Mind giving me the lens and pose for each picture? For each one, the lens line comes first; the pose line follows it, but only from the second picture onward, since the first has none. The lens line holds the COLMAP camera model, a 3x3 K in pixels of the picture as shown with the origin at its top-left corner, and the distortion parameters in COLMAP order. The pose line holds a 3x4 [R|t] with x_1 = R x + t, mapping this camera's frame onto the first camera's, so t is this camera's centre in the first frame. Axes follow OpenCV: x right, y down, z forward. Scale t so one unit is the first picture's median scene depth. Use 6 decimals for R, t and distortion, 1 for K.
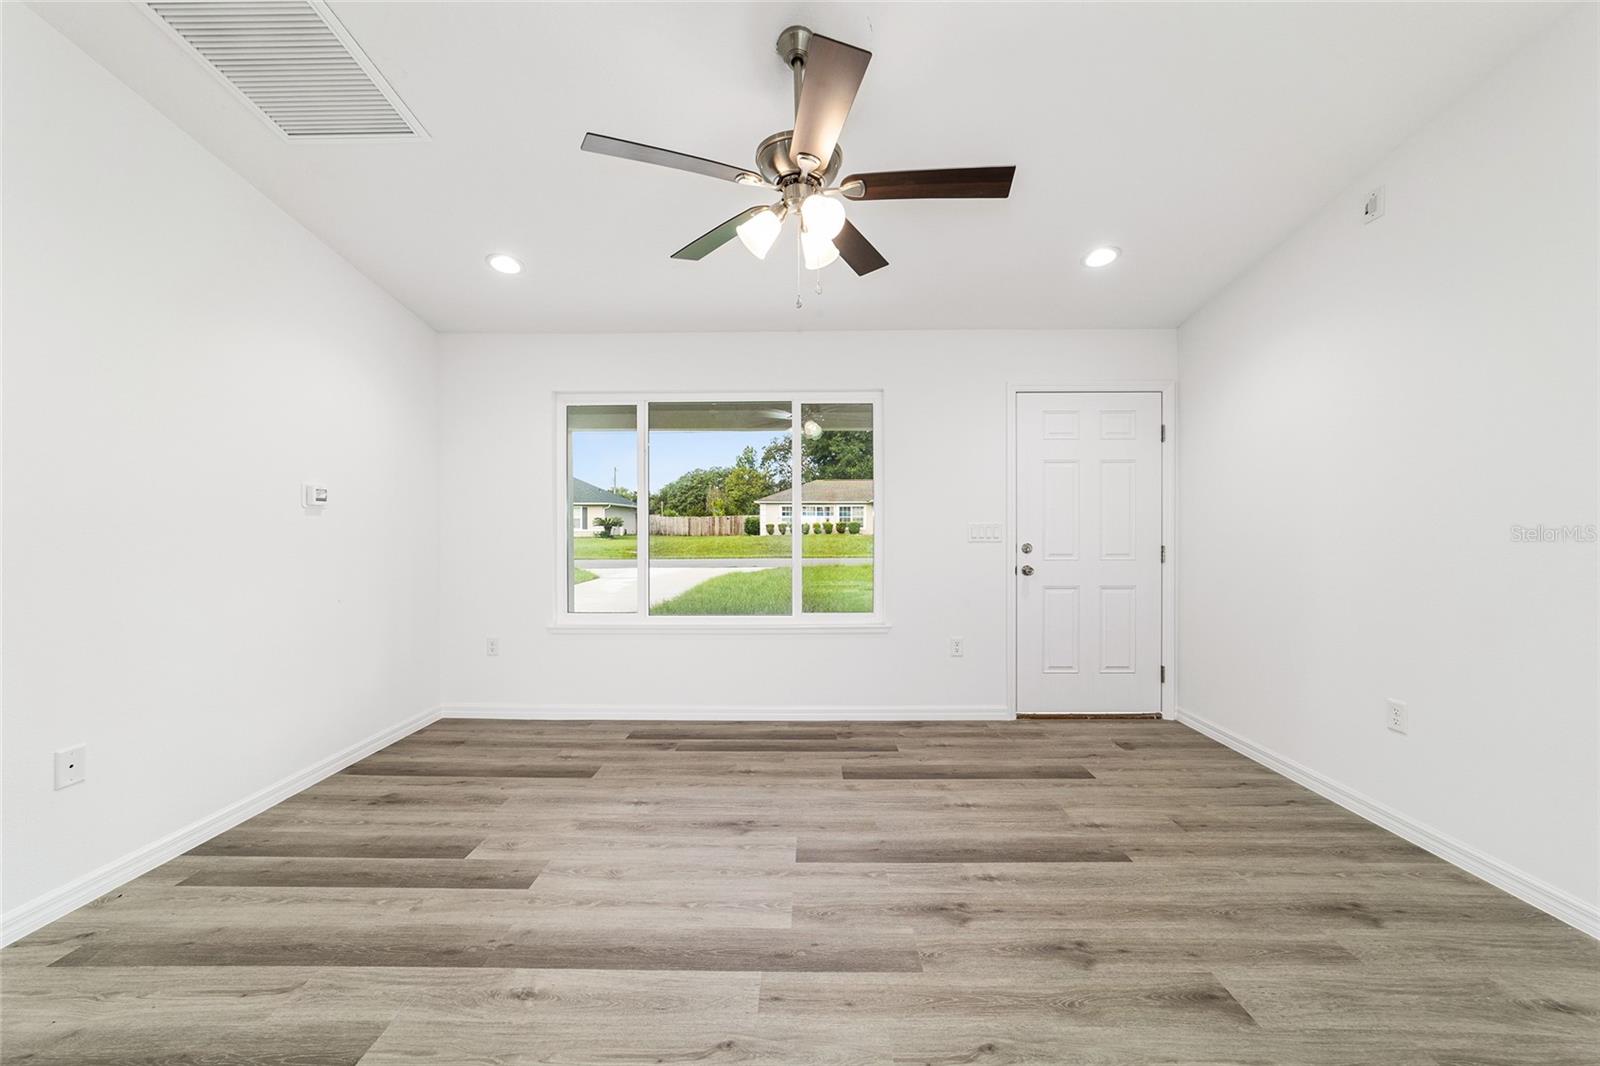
lens RADIAL K [[615.4, 0, 795.4], [0, 615.4, 532.4], [0, 0, 1]] dist [-0.017307, 0.007847]
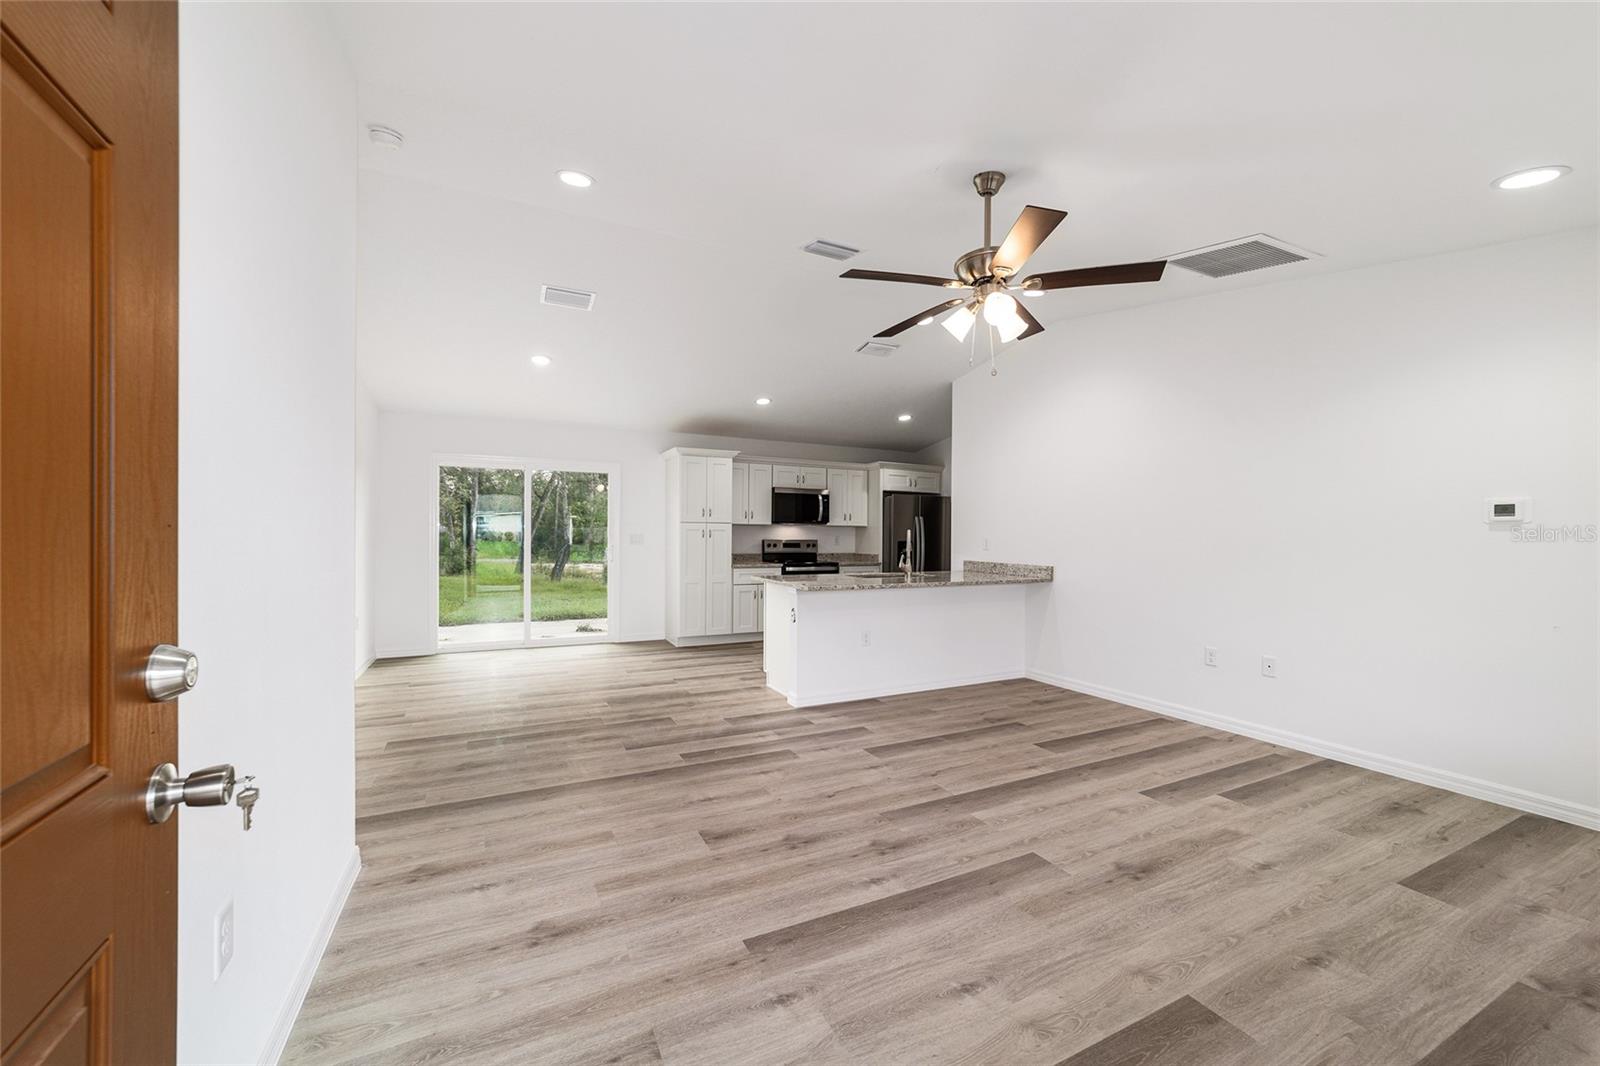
lens RADIAL K [[615.4, 0, 793.9], [0, 615.4, 537.5], [0, 0, 1]] dist [-0.017307, 0.007847]
pose [[-0.890287, -0.000945, -0.455399, 0.734430], [-0.008841, 0.999845, 0.015209, -0.023494], [0.455314, 0.017566, -0.890158, 1.489239]]
